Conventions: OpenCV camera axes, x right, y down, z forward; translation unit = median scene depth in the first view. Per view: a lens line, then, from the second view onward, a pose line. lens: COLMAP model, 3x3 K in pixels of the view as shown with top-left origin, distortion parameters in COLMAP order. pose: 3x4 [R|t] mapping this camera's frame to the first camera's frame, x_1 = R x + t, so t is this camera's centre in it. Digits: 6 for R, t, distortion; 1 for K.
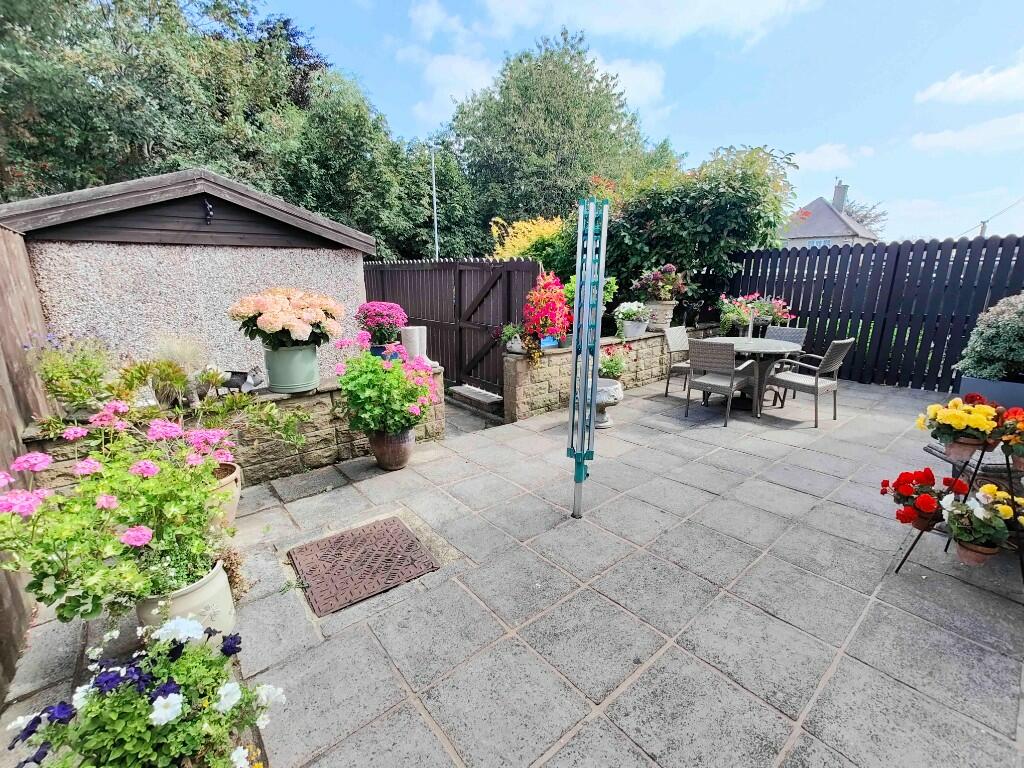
lens RADIAL K [[454.1, 0, 509.2], [0, 454.1, 383.6], [0, 0, 1]] dist [-0.002320, -0.000552]
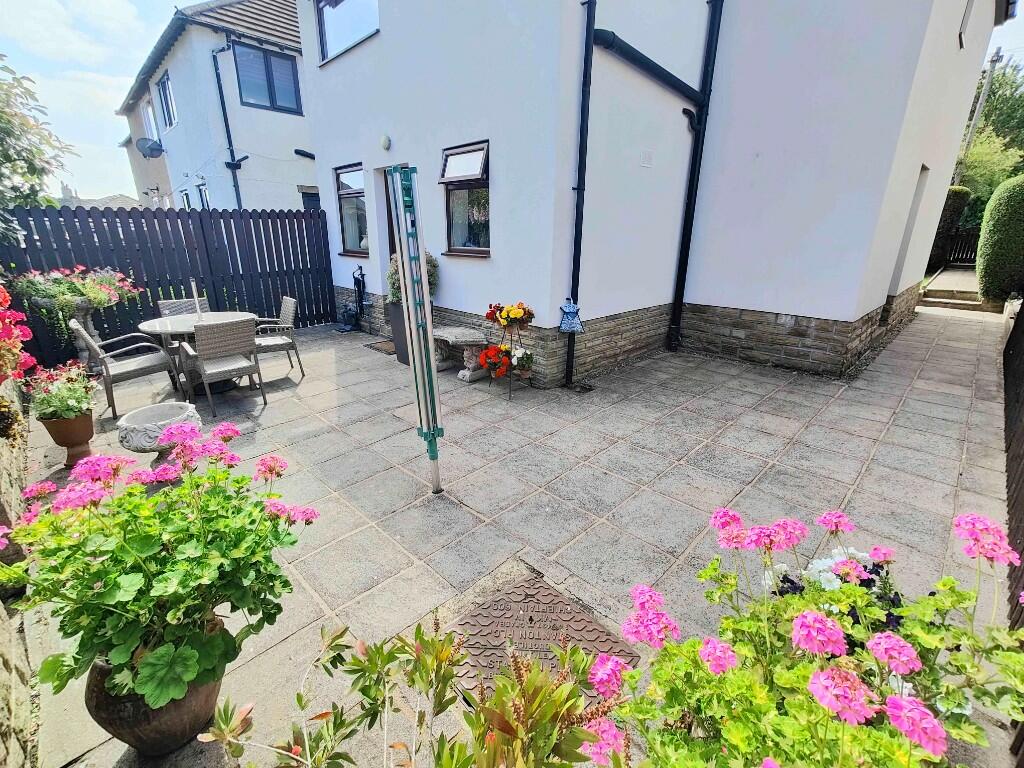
lens RADIAL K [[454.1, 0, 509.4], [0, 454.1, 383.4], [0, 0, 1]] dist [-0.002320, -0.000552]
pose [[-0.097154, -0.321935, 0.941764, -0.829413], [0.236675, 0.911623, 0.336048, -0.260593], [-0.966719, 0.255541, -0.012374, 0.871710]]
